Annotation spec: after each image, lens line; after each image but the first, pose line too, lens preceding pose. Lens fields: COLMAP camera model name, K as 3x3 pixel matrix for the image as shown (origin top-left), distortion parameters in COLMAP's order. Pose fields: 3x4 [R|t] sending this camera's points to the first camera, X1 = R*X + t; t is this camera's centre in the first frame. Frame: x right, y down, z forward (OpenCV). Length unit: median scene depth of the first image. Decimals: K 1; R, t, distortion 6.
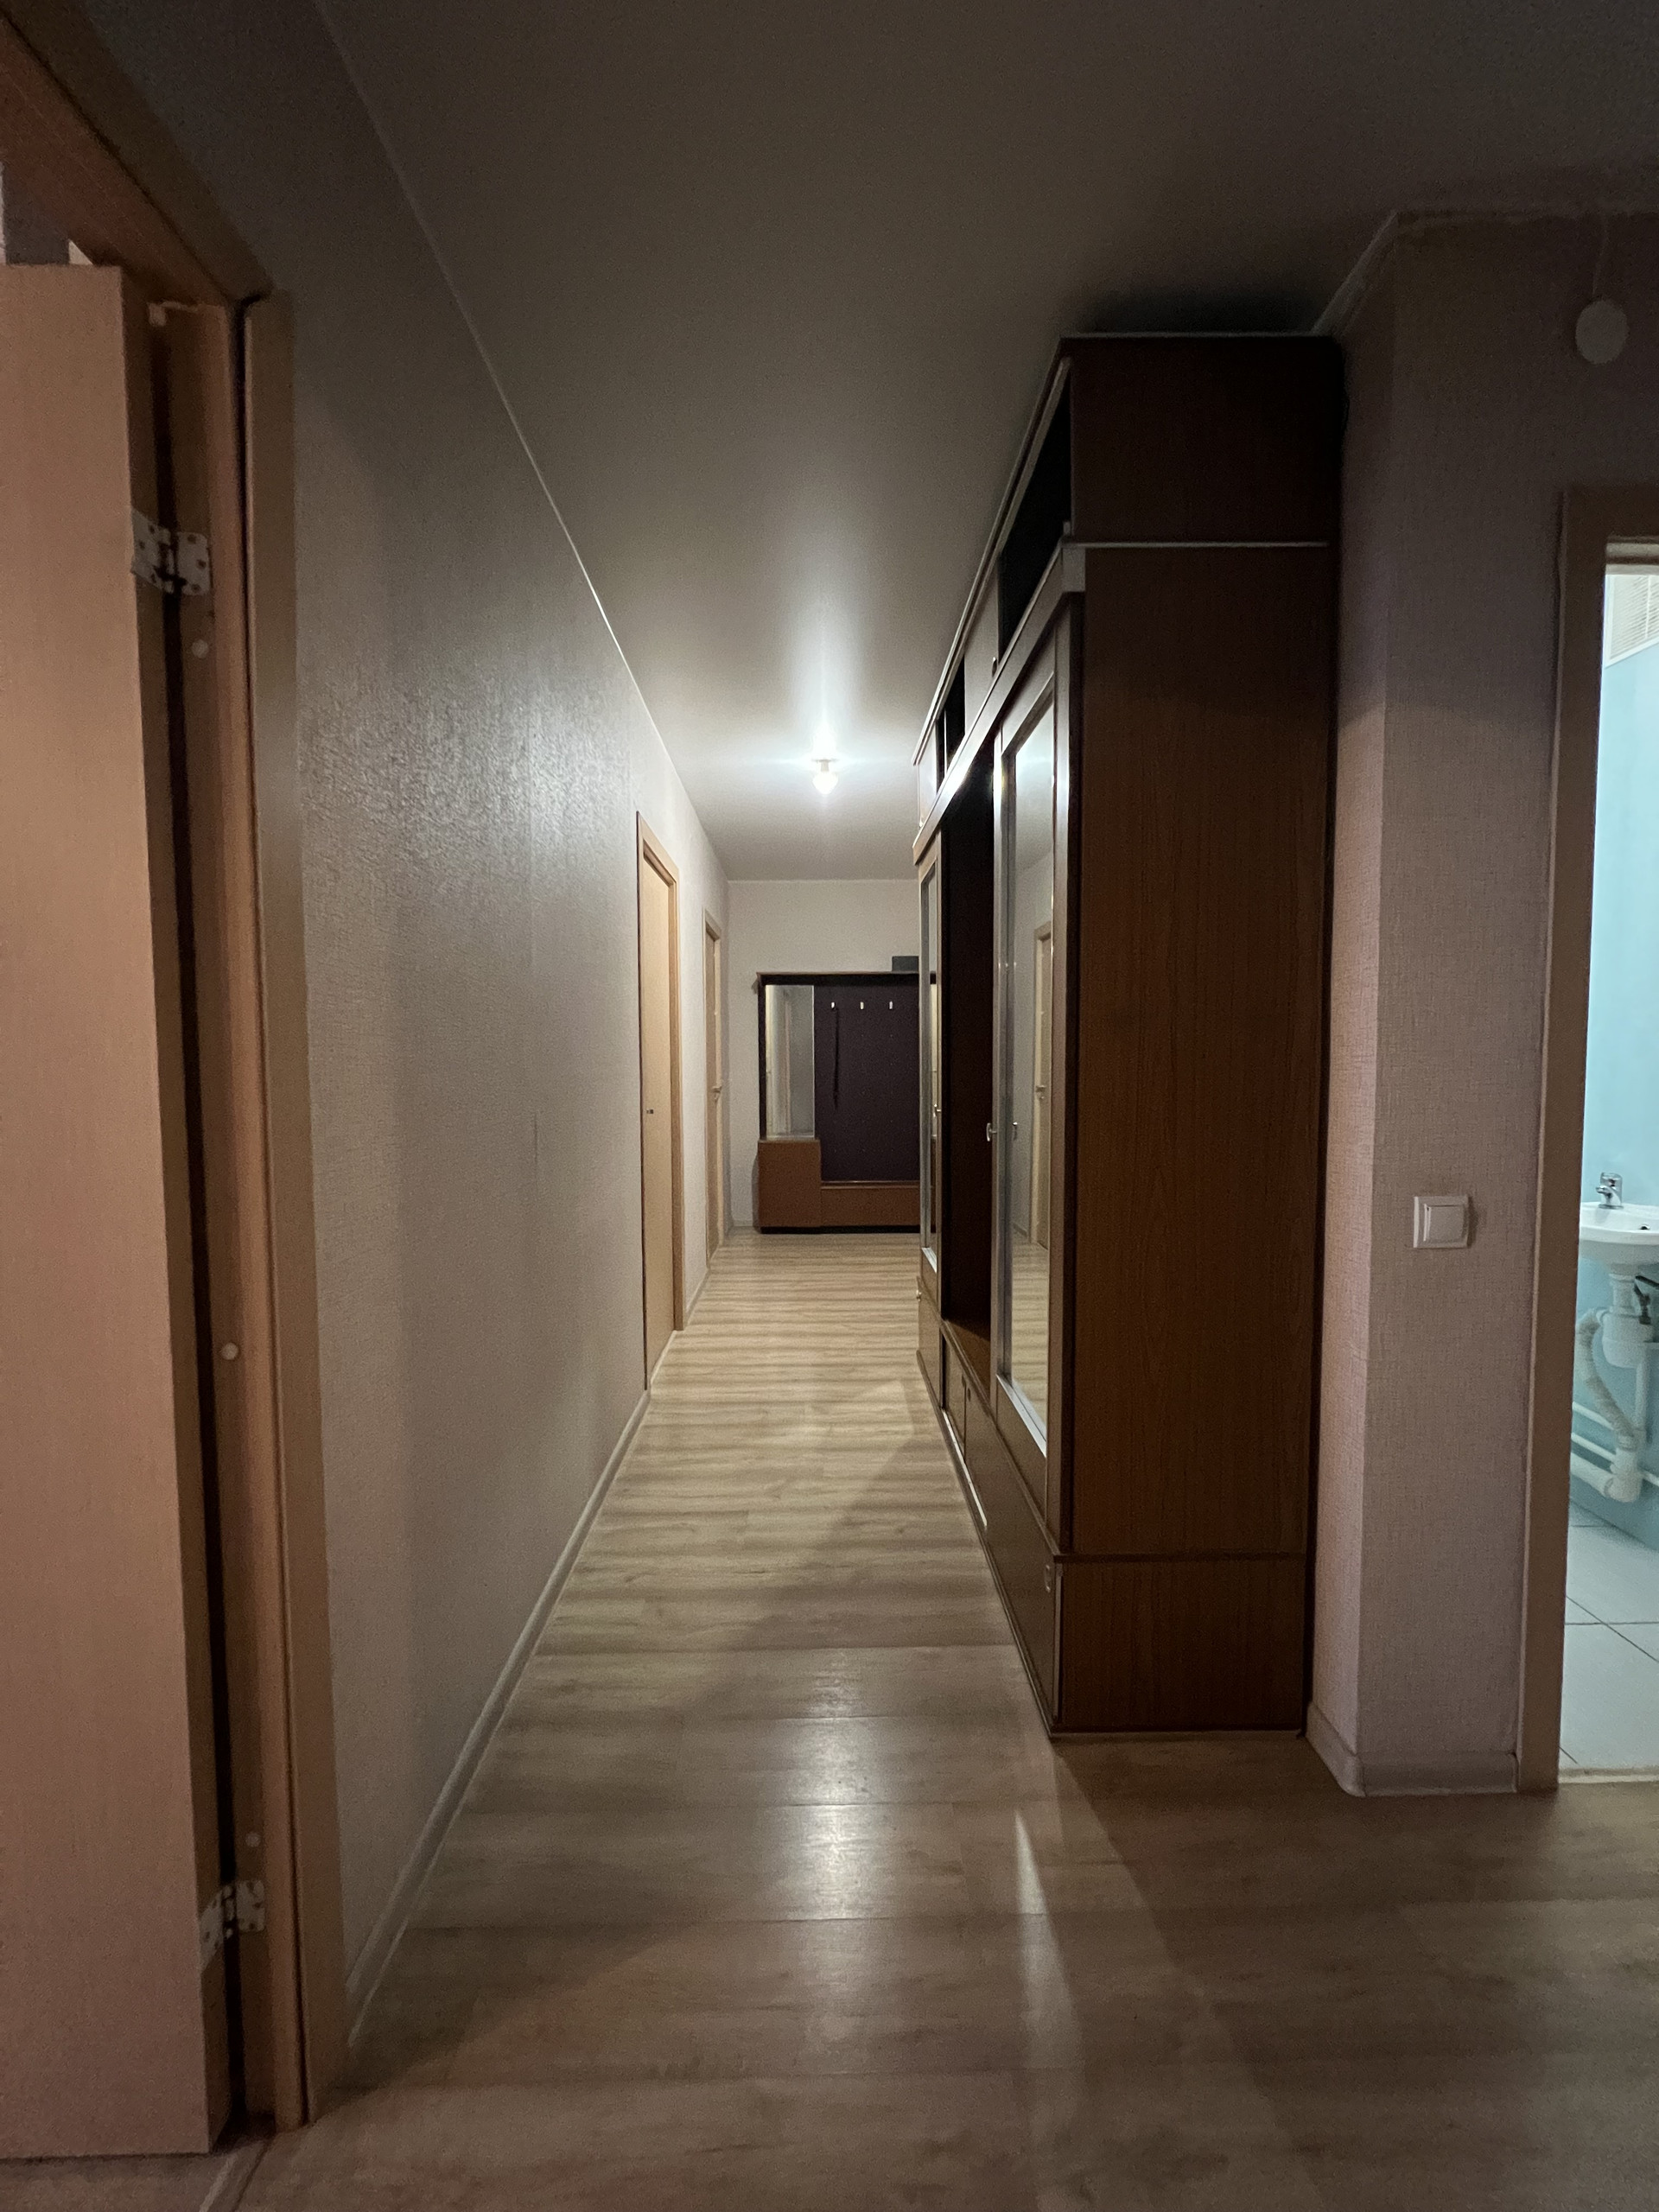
lens RADIAL K [[885.5, 0, 824.3], [0, 885.5, 1103.8], [0, 0, 1]] dist [-0.000270, -0.000106]
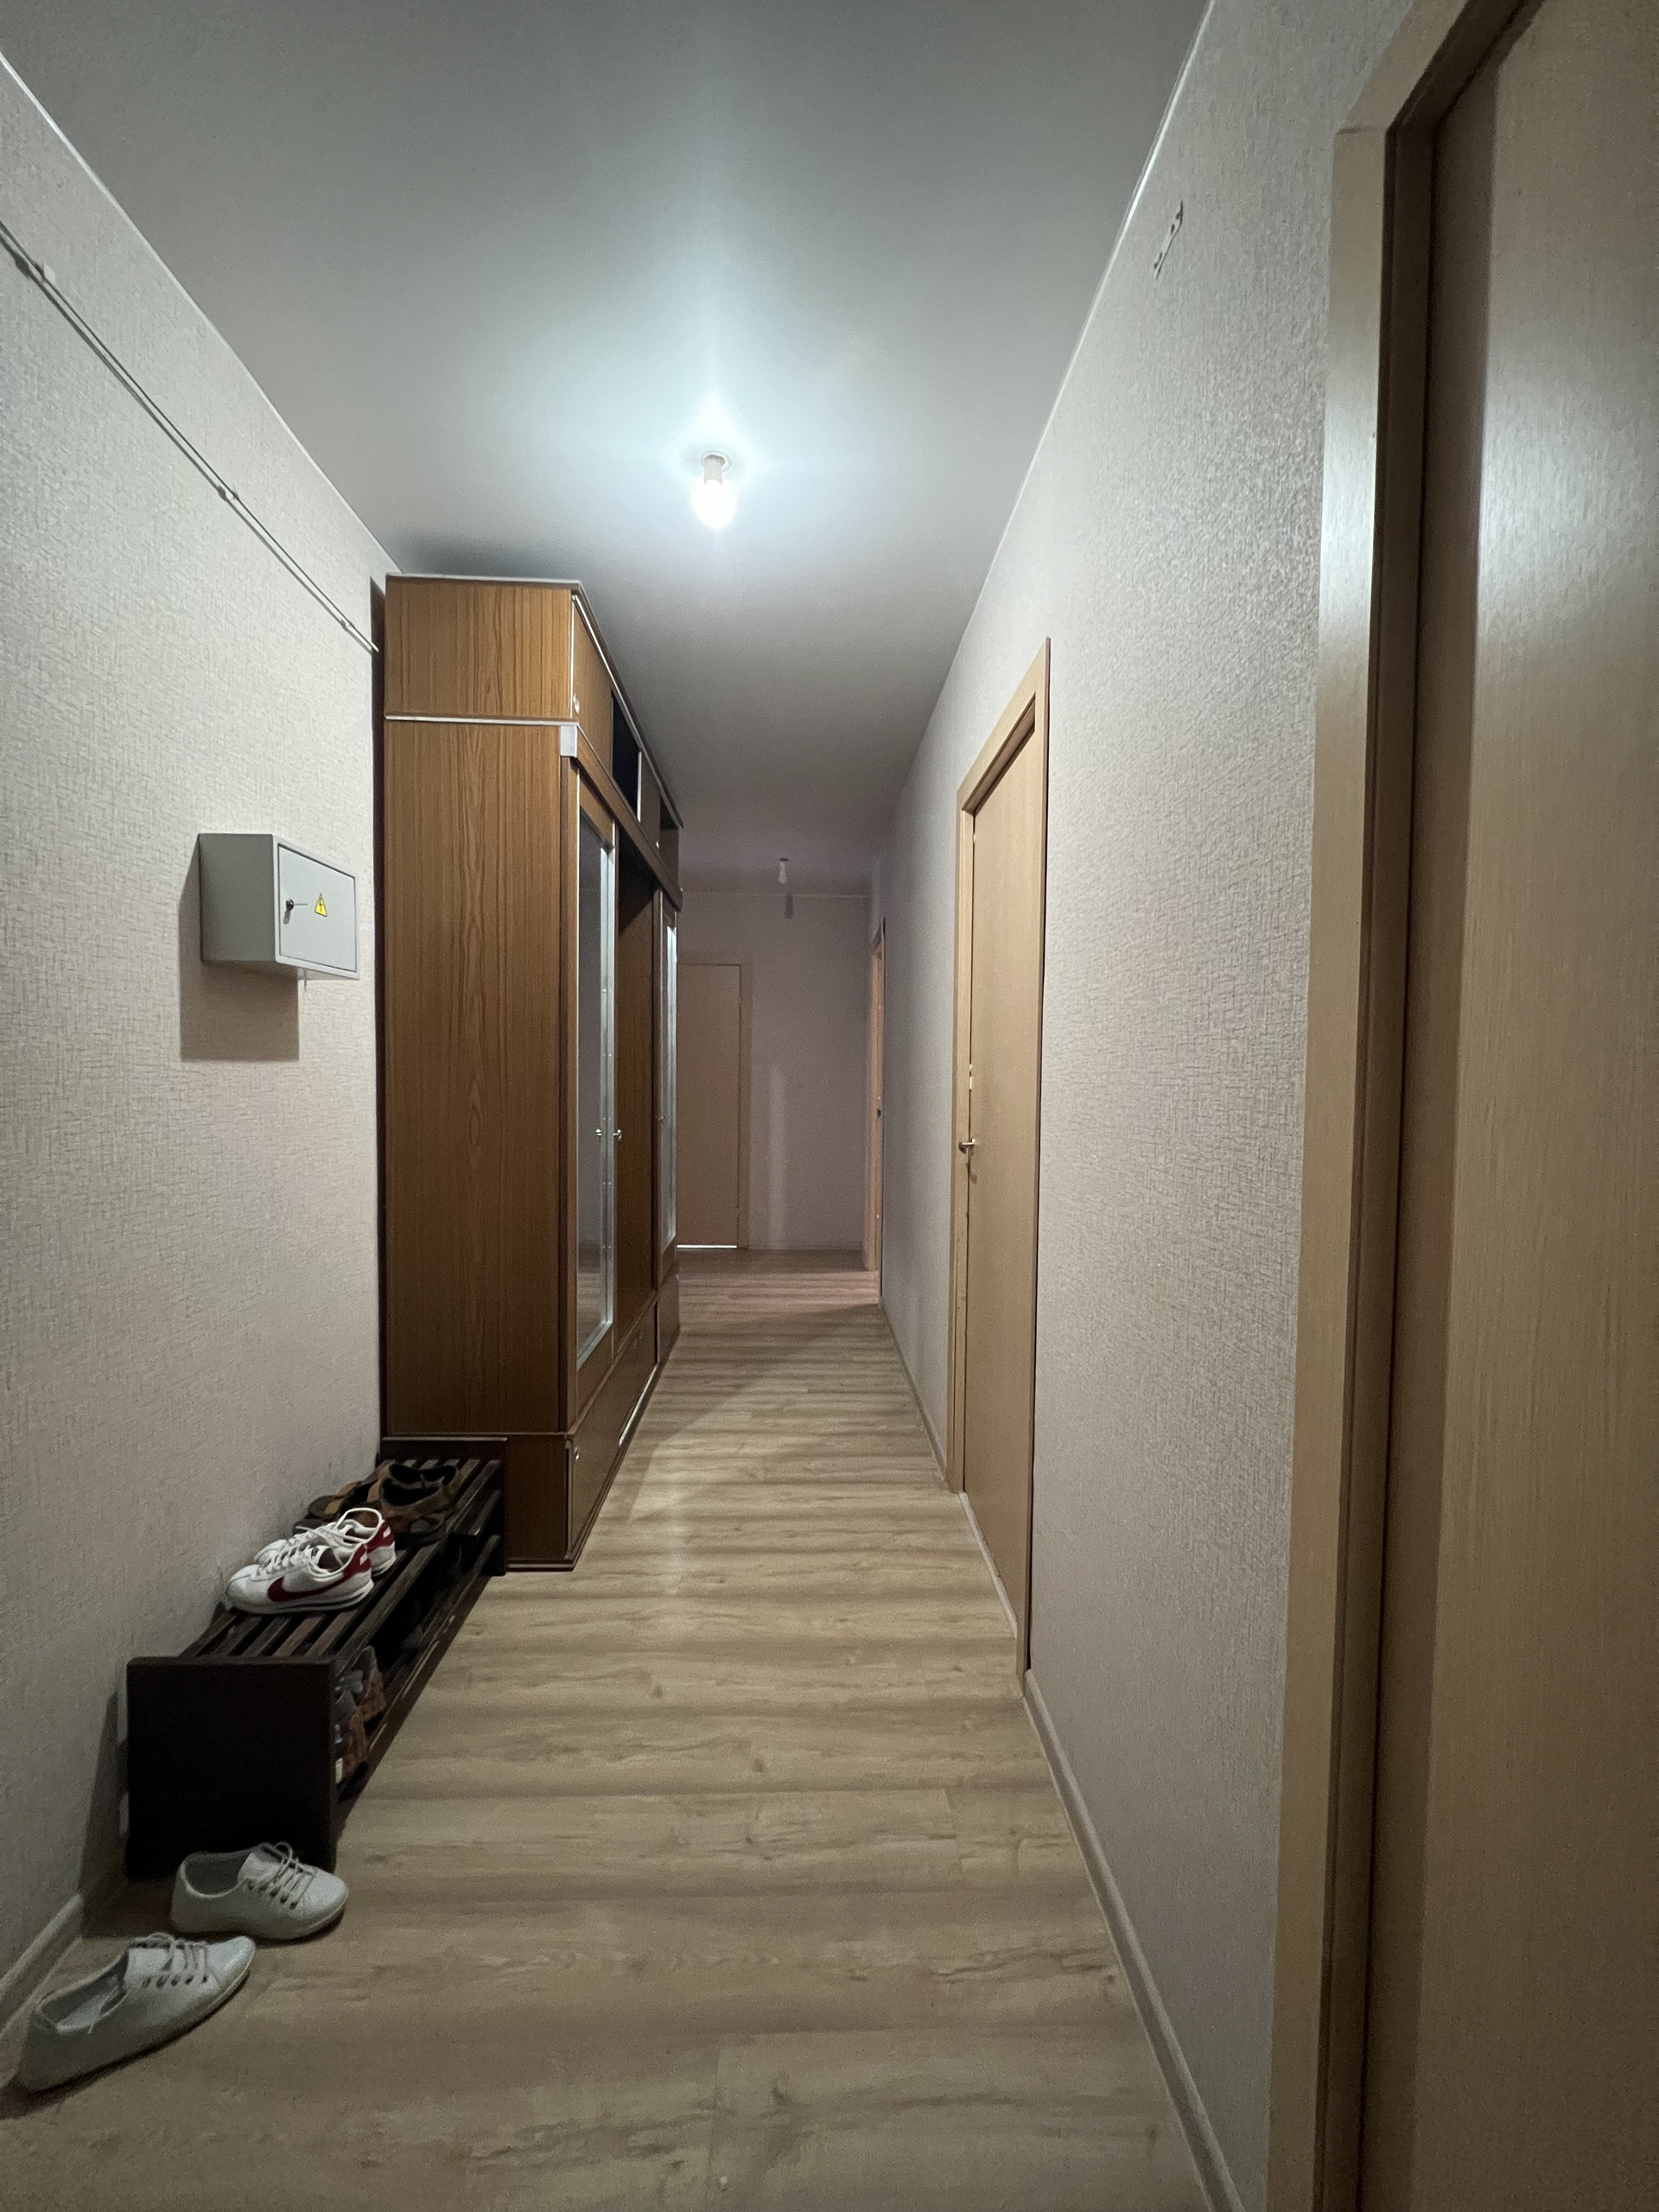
lens RADIAL K [[885.5, 0, 831.4], [0, 885.5, 1112.5], [0, 0, 1]] dist [-0.000270, -0.000106]
pose [[-0.999559, -0.009183, -0.028241, -0.068256], [-0.011484, 0.996530, 0.082436, -0.097300], [0.027386, 0.082724, -0.996196, 2.059670]]
